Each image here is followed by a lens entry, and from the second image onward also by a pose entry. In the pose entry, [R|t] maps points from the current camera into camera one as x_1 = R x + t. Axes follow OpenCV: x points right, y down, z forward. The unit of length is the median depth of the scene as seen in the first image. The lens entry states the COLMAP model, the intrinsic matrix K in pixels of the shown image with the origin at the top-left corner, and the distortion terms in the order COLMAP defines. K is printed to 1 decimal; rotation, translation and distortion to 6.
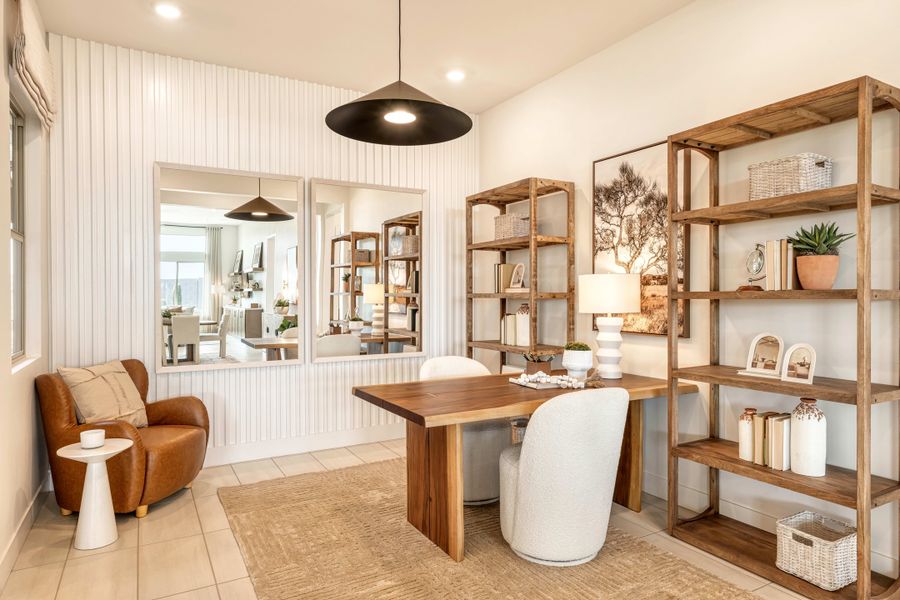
lens RADIAL K [[537.1, 0, 449.5], [0, 537.1, 299.1], [0, 0, 1]] dist [0.001081, 0.000233]
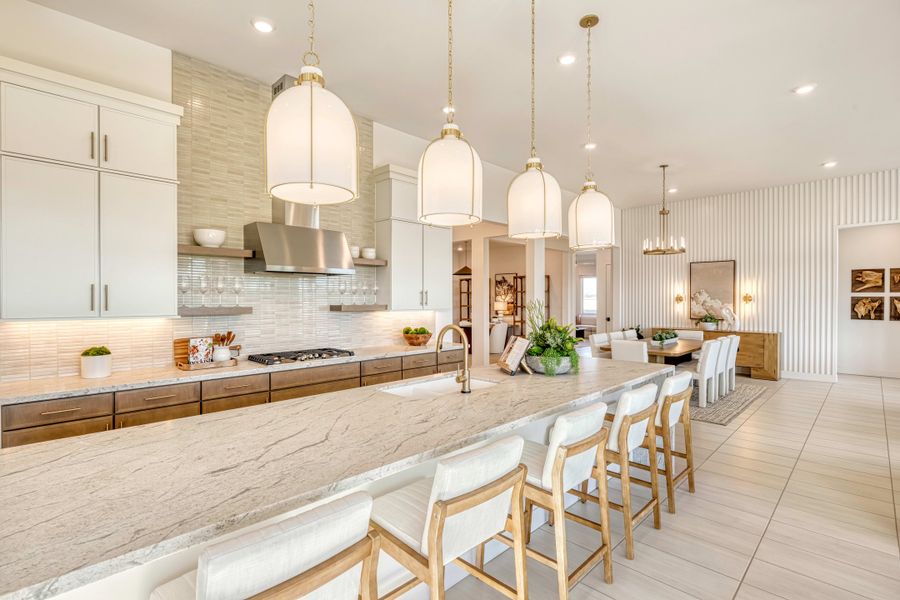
lens RADIAL K [[429.5, 0, 448.3], [0, 429.5, 296.9], [0, 0, 1]] dist [0.003330, -0.001170]
pose [[0.962648, -0.001958, 0.270750, -1.195179], [0.005526, 0.999908, -0.012416, -0.048240], [-0.270700, 0.013449, 0.962570, -2.550979]]
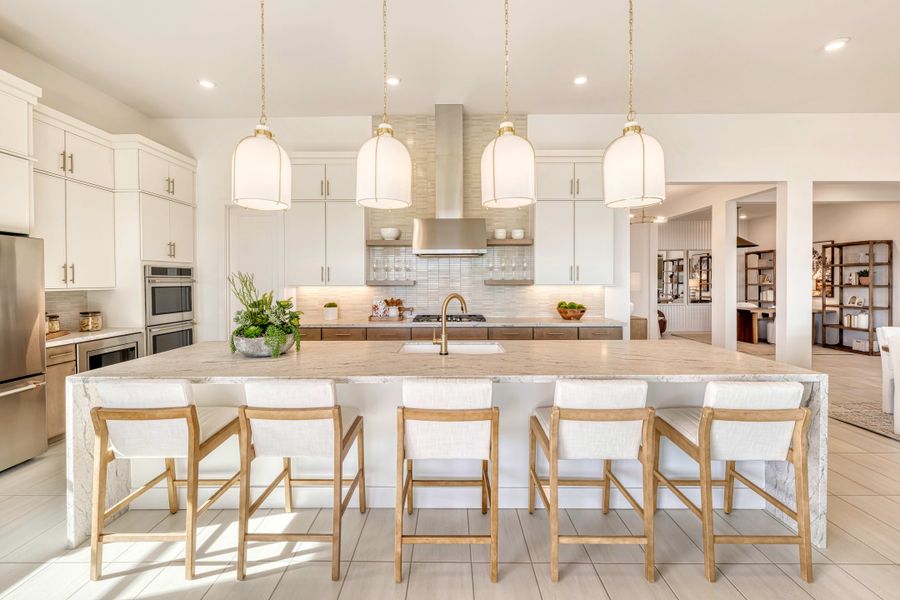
lens RADIAL K [[378.1, 0, 448.2], [0, 378.1, 282.4], [0, 0, 1]] dist [-0.000556, 0.000215]
pose [[0.866785, -0.001711, -0.498679, -0.519500], [0.001174, 0.999998, -0.001392, -0.027231], [0.498681, 0.000621, 0.866785, -2.458434]]
